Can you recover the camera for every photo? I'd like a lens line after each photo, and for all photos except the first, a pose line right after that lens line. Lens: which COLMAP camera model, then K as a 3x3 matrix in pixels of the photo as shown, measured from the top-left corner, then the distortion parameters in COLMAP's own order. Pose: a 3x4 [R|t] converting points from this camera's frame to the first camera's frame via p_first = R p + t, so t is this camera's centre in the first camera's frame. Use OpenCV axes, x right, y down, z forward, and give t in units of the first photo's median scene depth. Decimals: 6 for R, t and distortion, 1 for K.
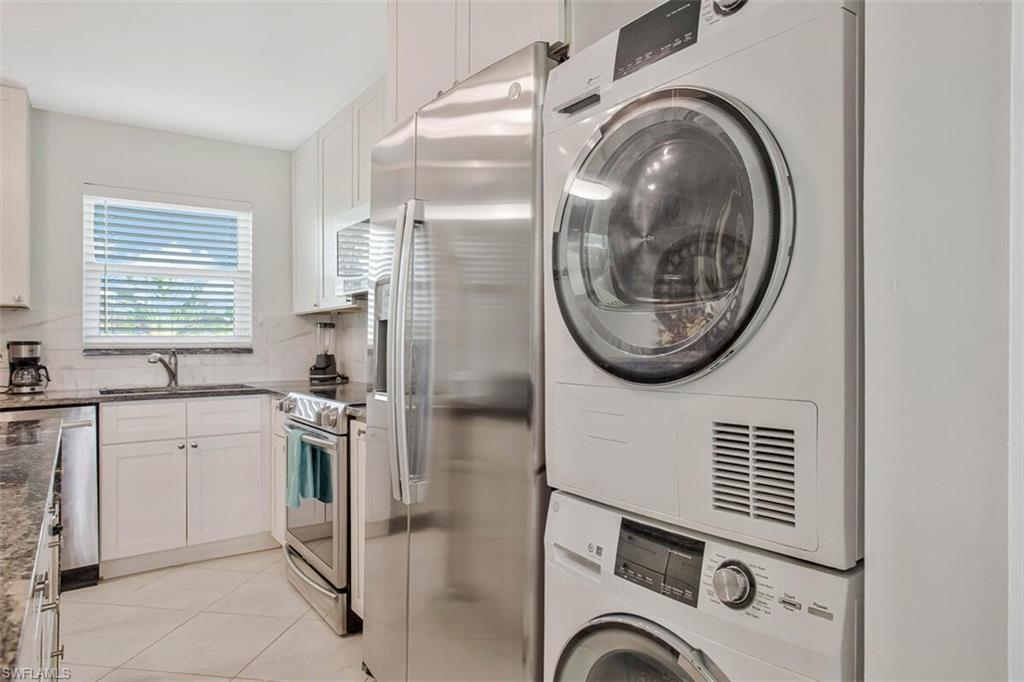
lens RADIAL K [[604.5, 0, 481.6], [0, 604.5, 344.9], [0, 0, 1]] dist [-0.004339, -0.000009]
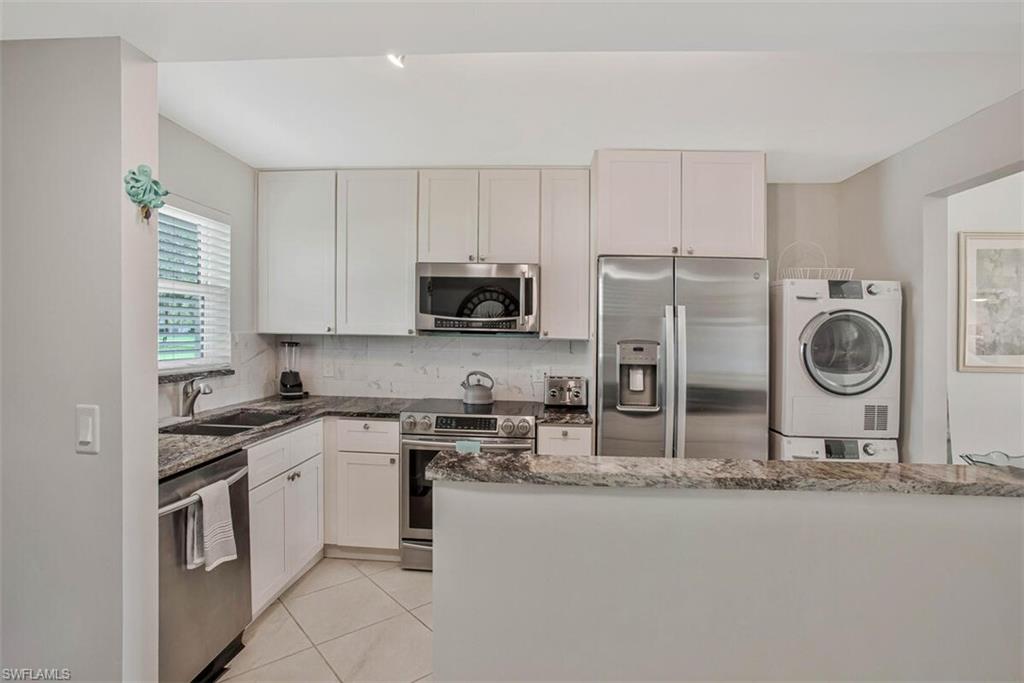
lens RADIAL K [[508.5, 0, 487.7], [0, 508.5, 336.6], [0, 0, 1]] dist [-0.054458, 0.015294]
pose [[0.633067, 0.011324, 0.774014, -0.840945], [-0.019476, 0.999809, 0.001303, -0.062472], [-0.773852, -0.015900, 0.633167, 0.218707]]
